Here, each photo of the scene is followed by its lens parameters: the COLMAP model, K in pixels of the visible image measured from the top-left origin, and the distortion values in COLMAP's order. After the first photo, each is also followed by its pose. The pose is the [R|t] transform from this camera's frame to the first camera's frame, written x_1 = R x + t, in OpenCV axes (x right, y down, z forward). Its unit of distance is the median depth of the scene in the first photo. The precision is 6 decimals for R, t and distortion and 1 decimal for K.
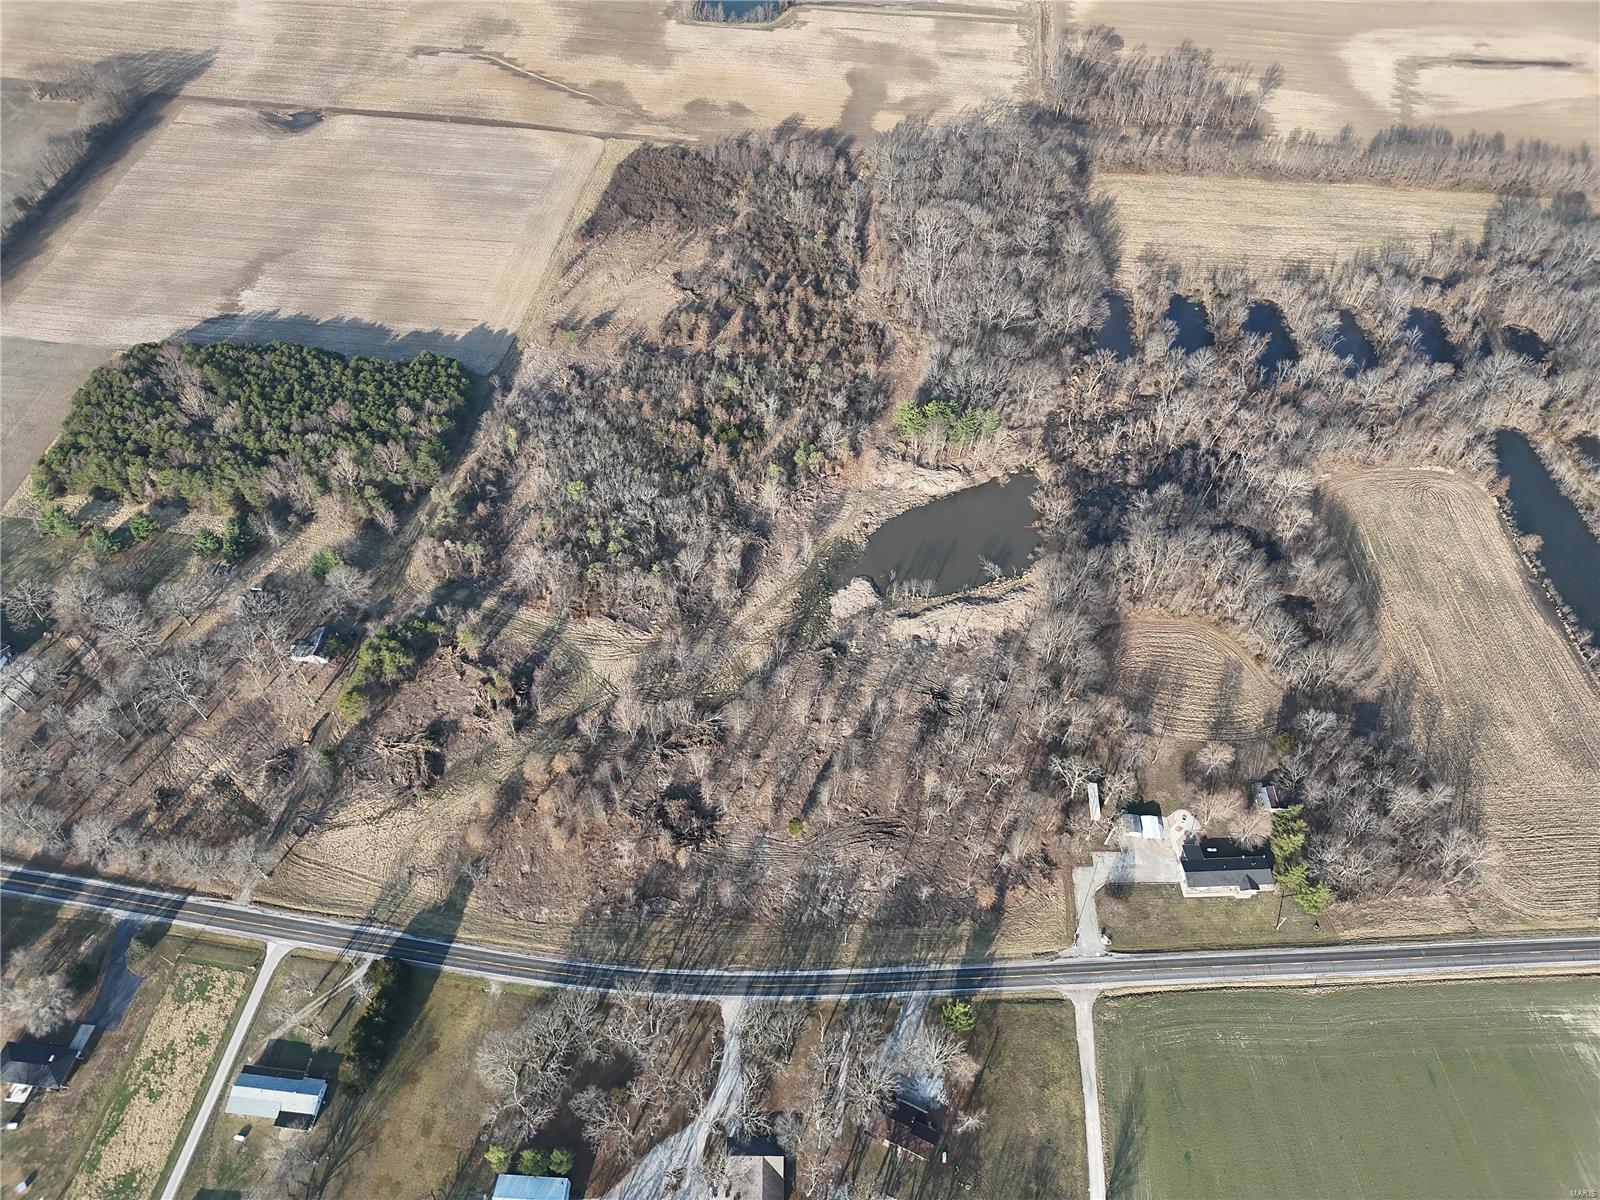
lens RADIAL K [[1116.0, 0, 798.1], [0, 1116.0, 596.5], [0, 0, 1]] dist [0.067487, -0.063168]
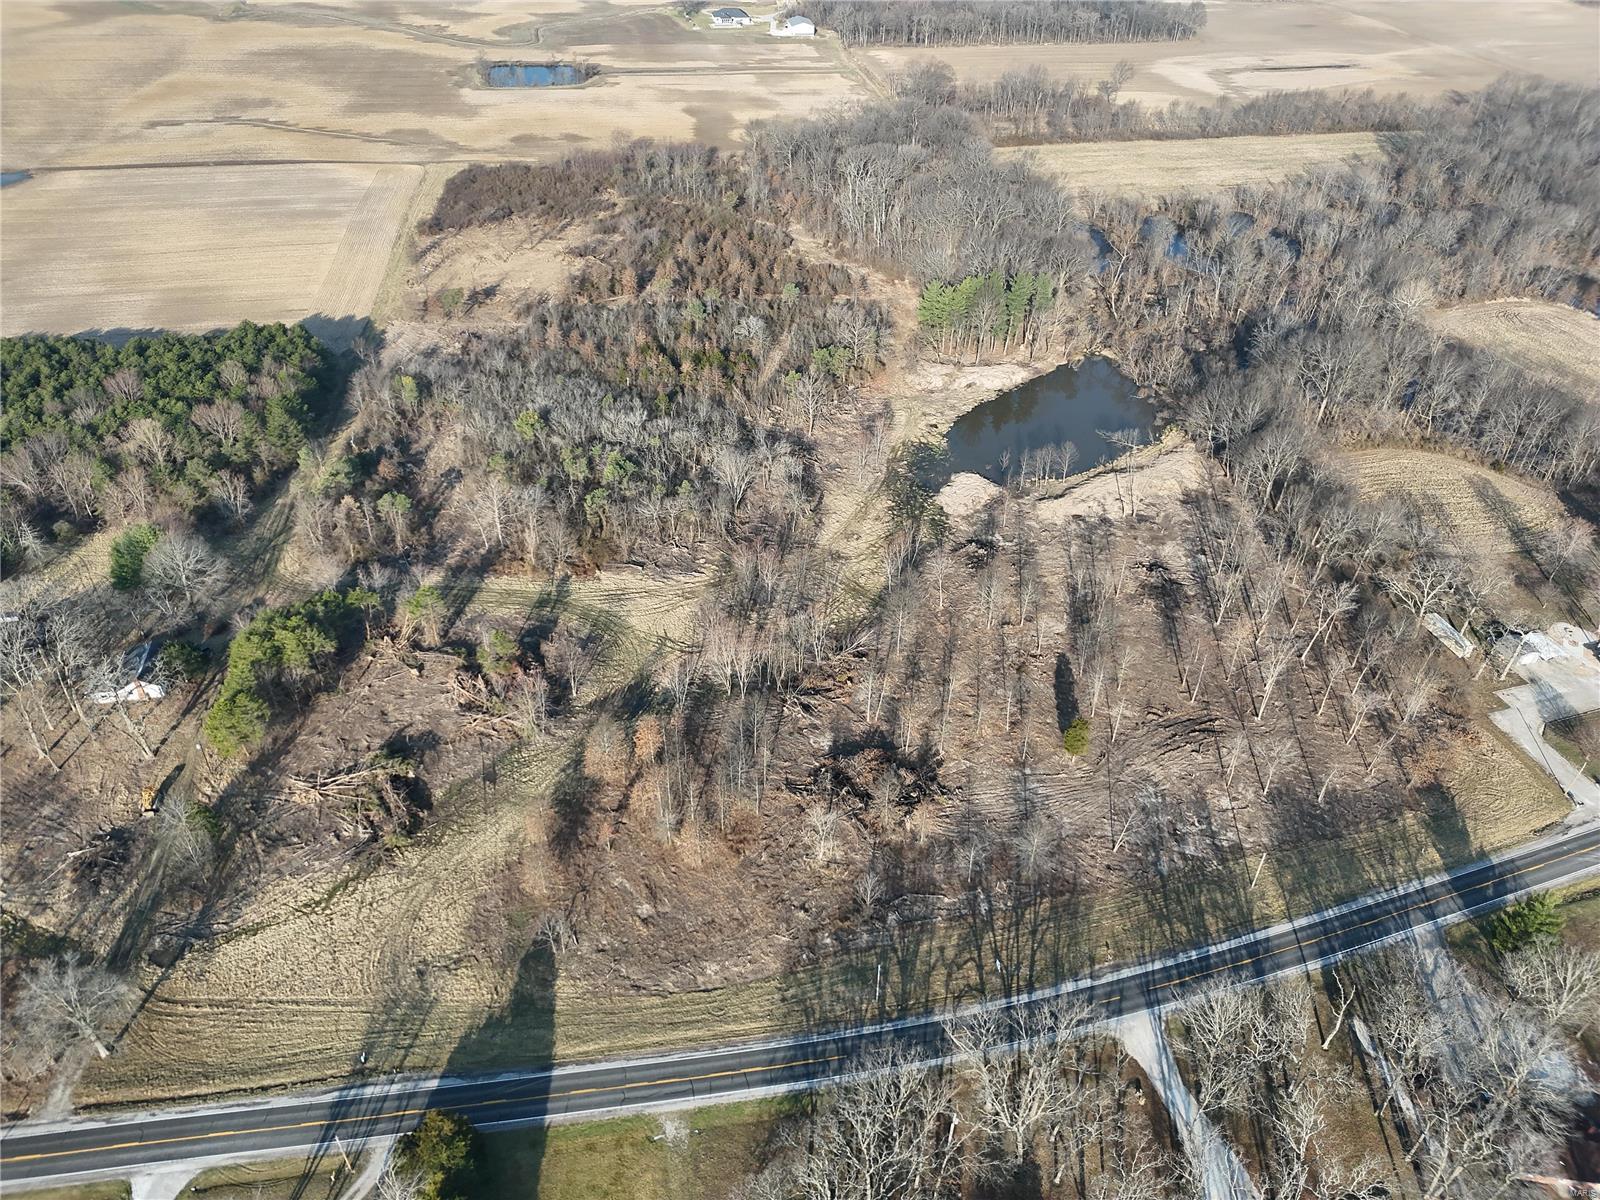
lens RADIAL K [[1116.0, 0, 799.6], [0, 1116.0, 598.7], [0, 0, 1]] dist [0.067487, -0.063168]
pose [[0.956233, -0.168519, 0.239206, -0.240661], [0.223711, 0.947986, -0.226443, 0.209043], [-0.188604, 0.270045, 0.944195, 0.393601]]
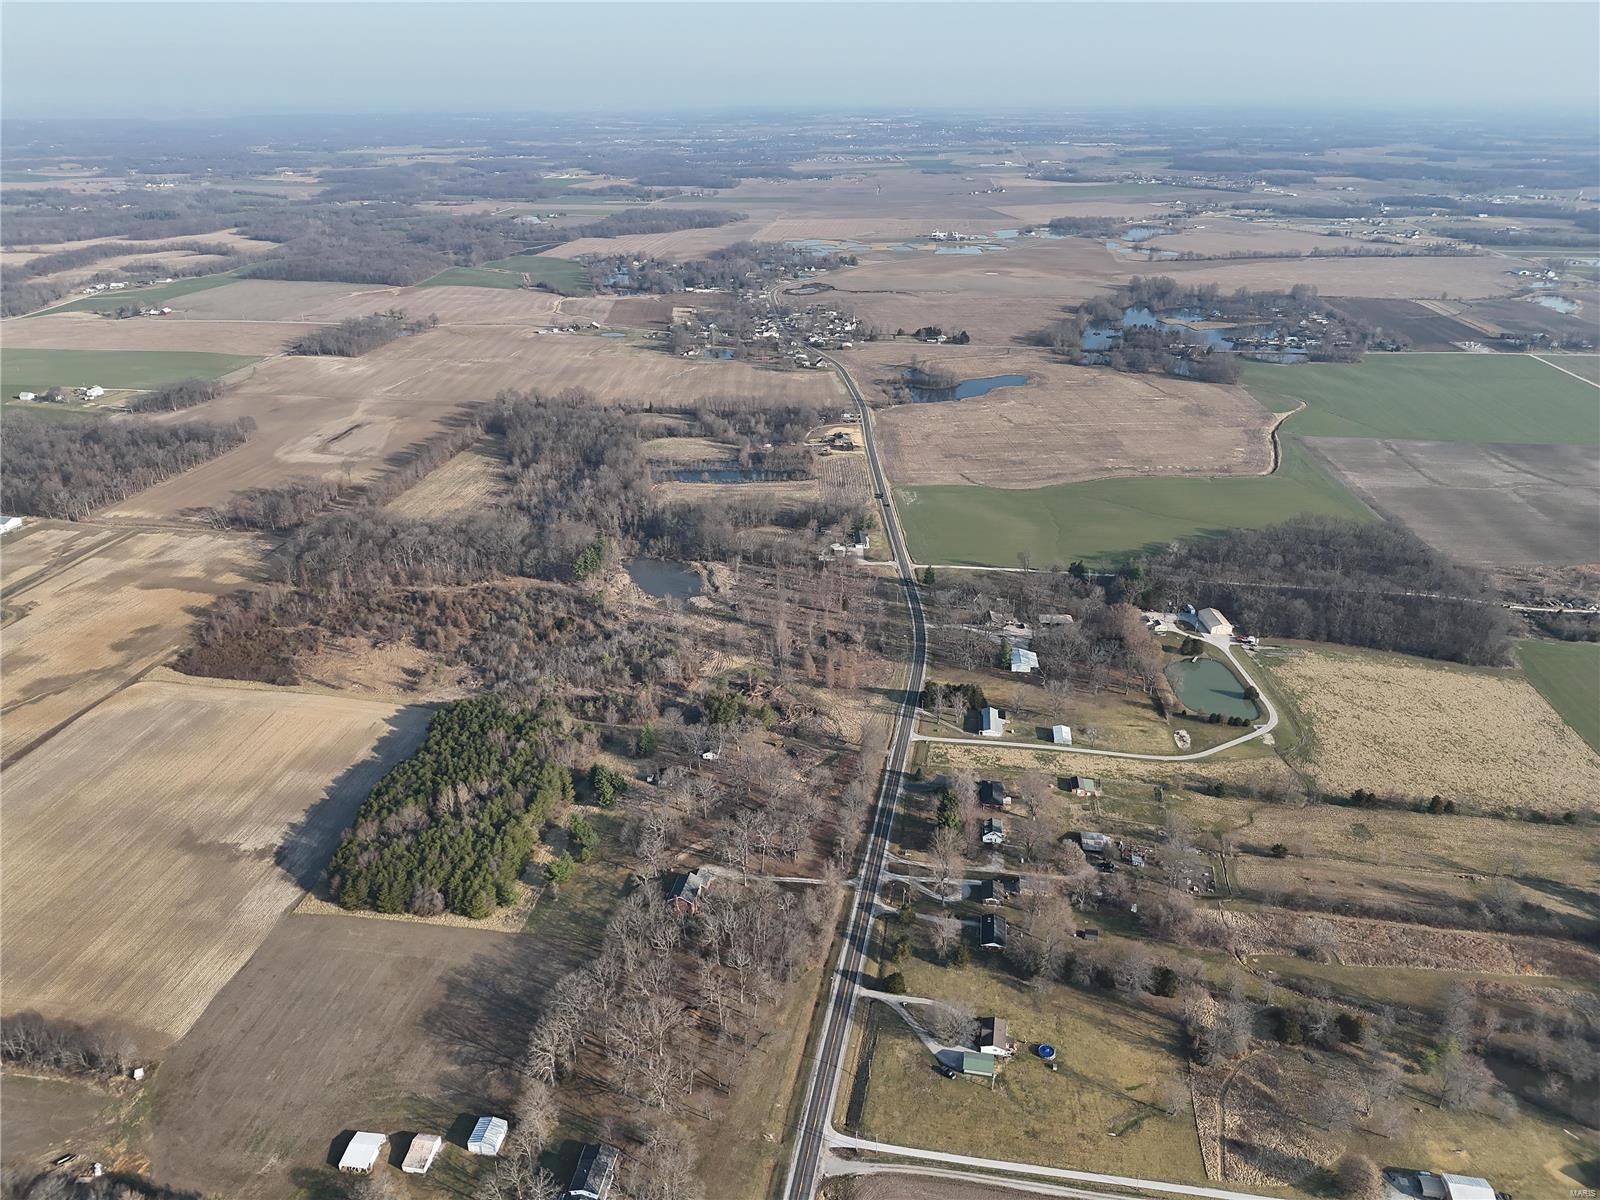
lens RADIAL K [[1116.0, 0, 806.6], [0, 1116.0, 599.4], [0, 0, 1]] dist [0.067487, -0.063168]
pose [[0.025692, -0.421169, 0.906618, -1.655095], [0.790121, 0.564146, 0.239683, -0.312537], [-0.612412, 0.710180, 0.347269, 0.278959]]
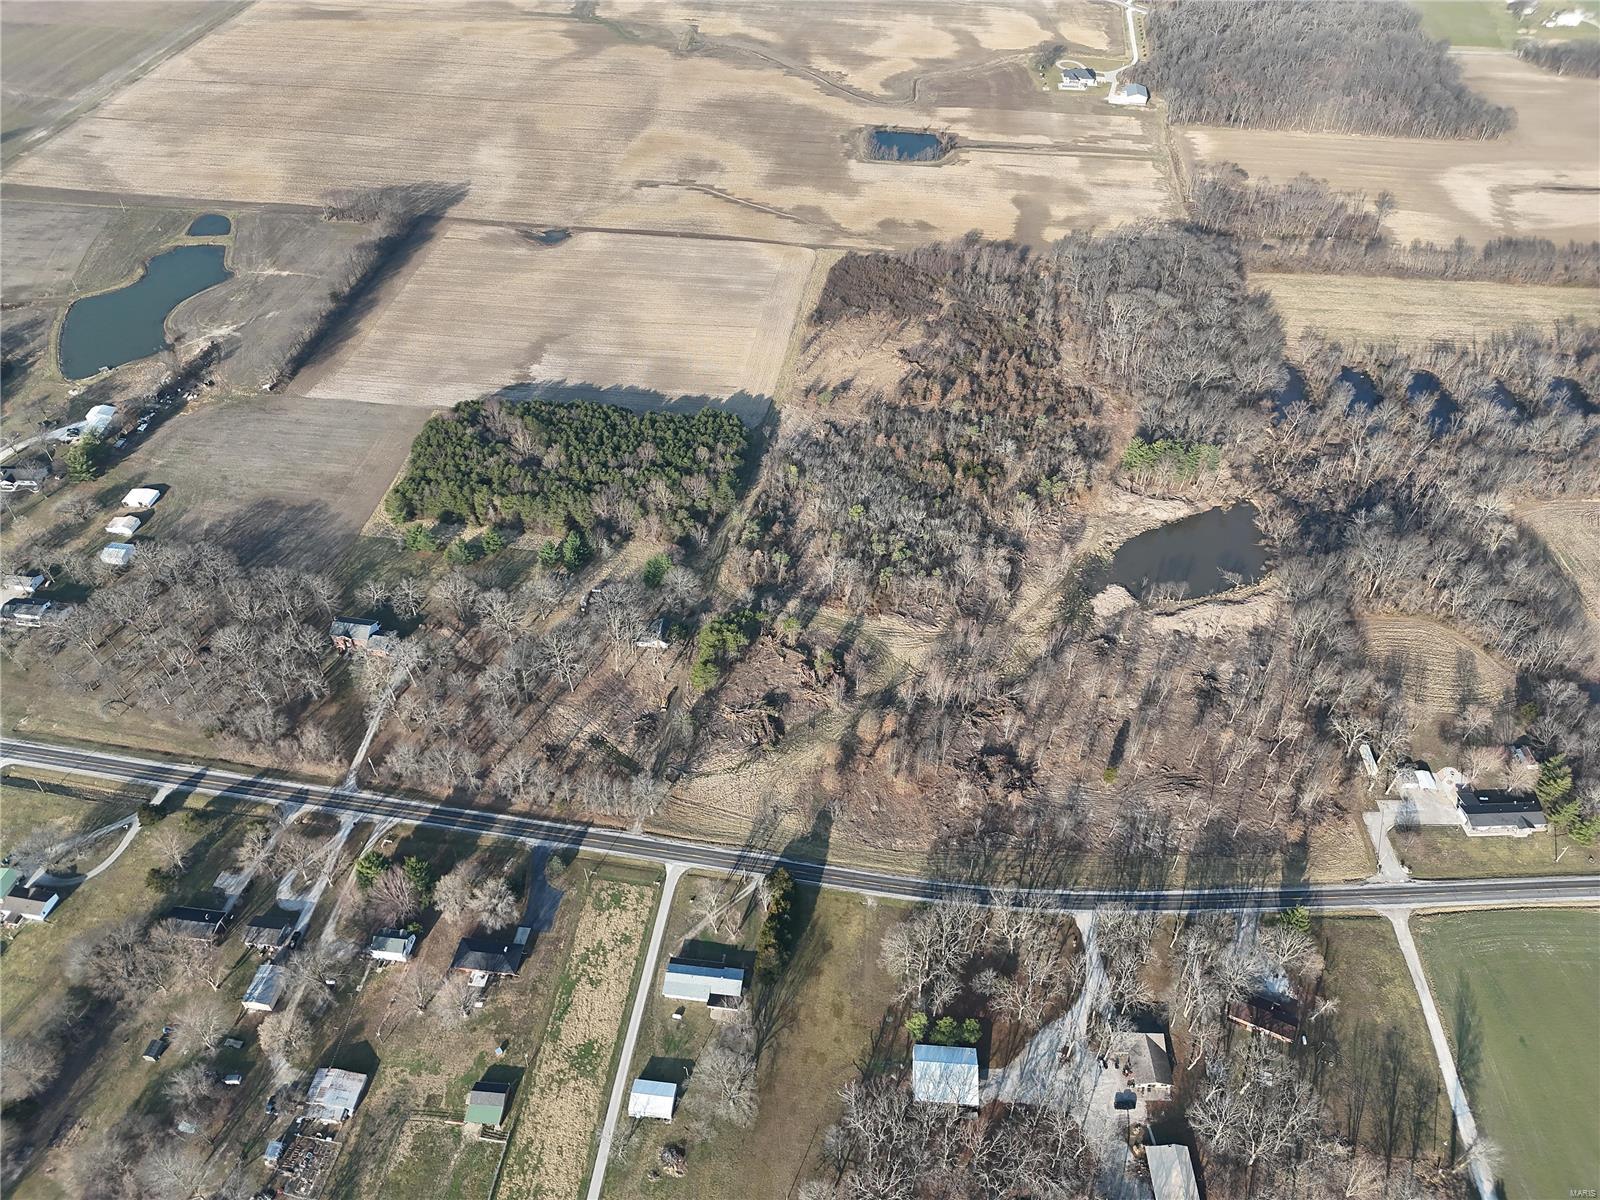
lens RADIAL K [[1116.0, 0, 796.0], [0, 1116.0, 591.7], [0, 0, 1]] dist [0.067487, -0.063168]
pose [[0.999968, 0.000342, -0.008005, -0.274468], [-0.001502, 0.989388, -0.145288, 0.165841], [0.007871, 0.145295, 0.989357, -0.134925]]
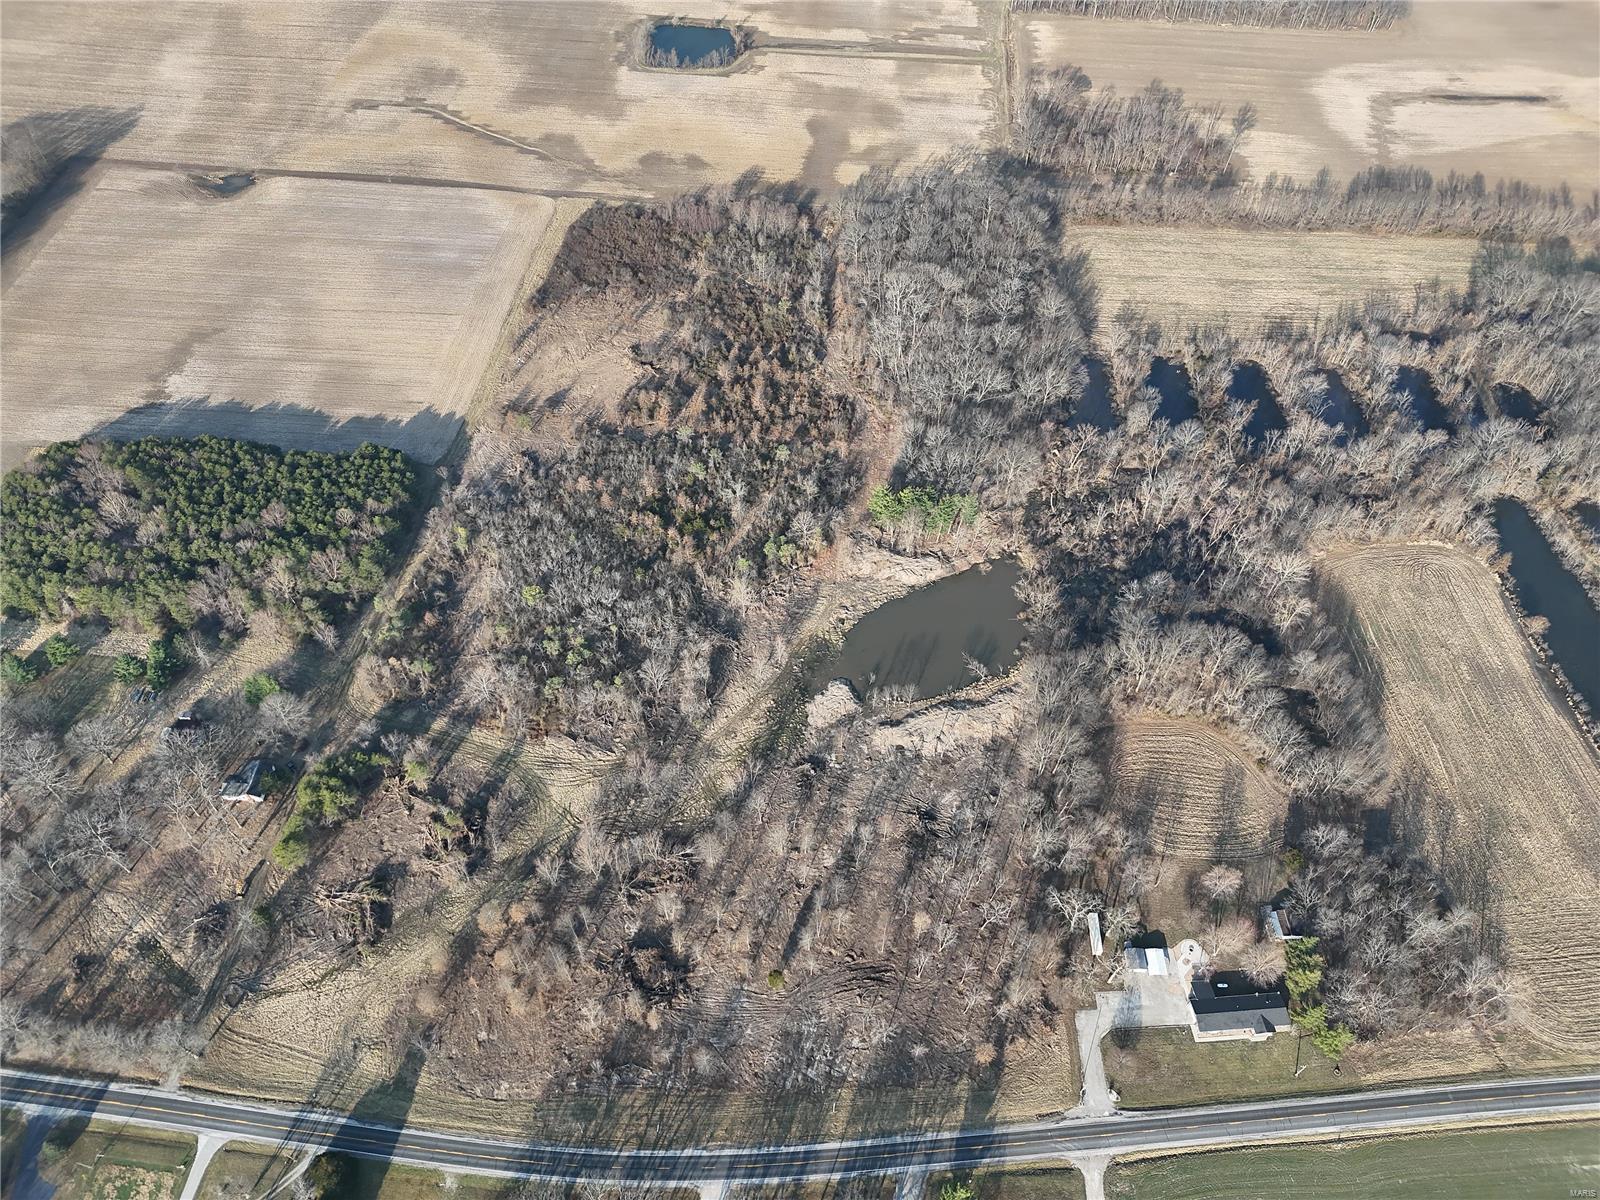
lens RADIAL K [[1116.0, 0, 798.6], [0, 1116.0, 596.7], [0, 0, 1]] dist [0.067487, -0.063168]
pose [[0.999320, -0.027540, 0.024504, 0.001959], [0.027557, 0.999620, -0.000347, -0.094831], [-0.024486, 0.001022, 0.999700, 0.064664]]
